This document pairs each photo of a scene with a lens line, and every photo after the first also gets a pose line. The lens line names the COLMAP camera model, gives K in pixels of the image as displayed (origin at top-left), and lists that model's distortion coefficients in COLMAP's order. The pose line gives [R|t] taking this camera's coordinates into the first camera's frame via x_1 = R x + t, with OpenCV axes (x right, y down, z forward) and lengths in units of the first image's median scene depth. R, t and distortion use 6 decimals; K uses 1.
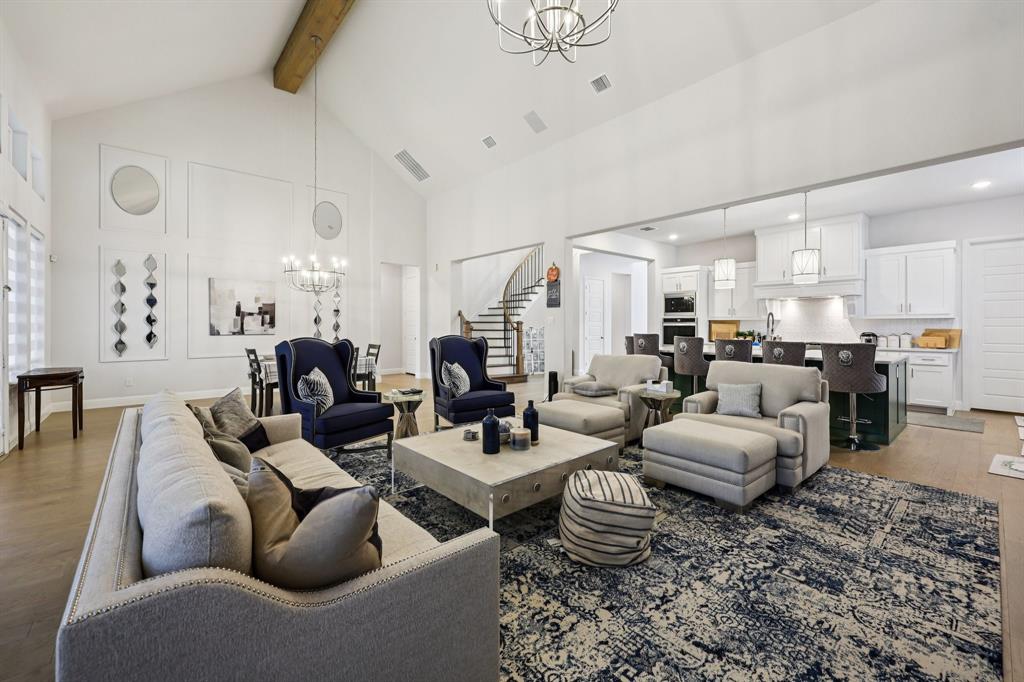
lens RADIAL K [[417.4, 0, 512.5], [0, 417.4, 325.6], [0, 0, 1]] dist [0.002583, -0.000386]
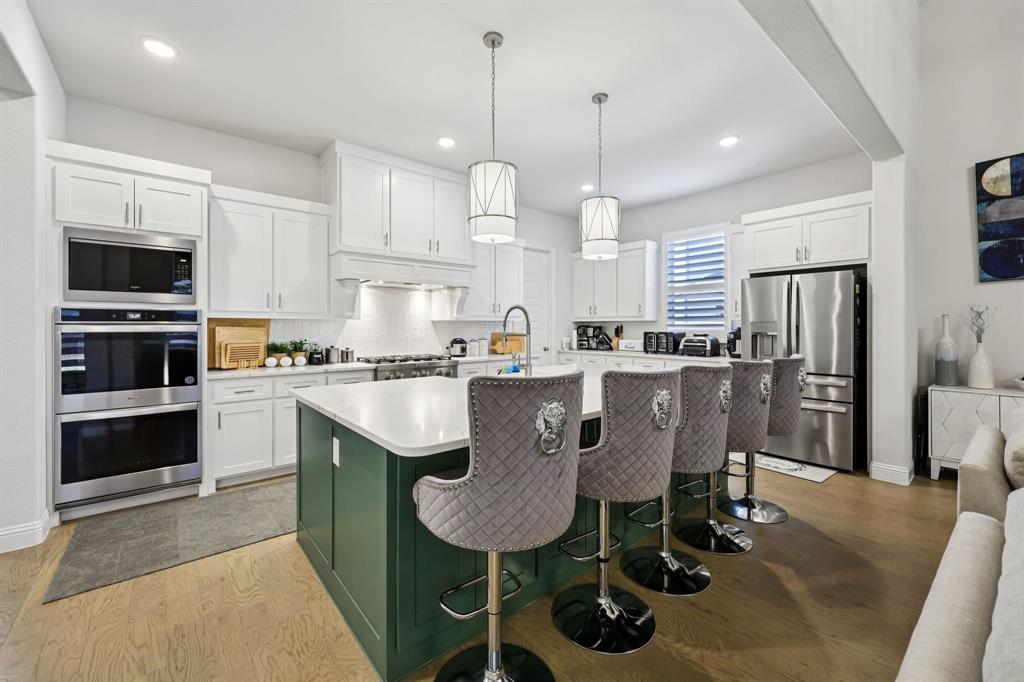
lens RADIAL K [[417.4, 0, 517.9], [0, 417.4, 329.9], [0, 0, 1]] dist [0.002583, -0.000386]
pose [[0.011473, -0.007883, 0.999903, 0.078900], [0.003579, 0.999963, 0.007842, -0.003446], [-0.999928, 0.003489, 0.011500, 0.766954]]
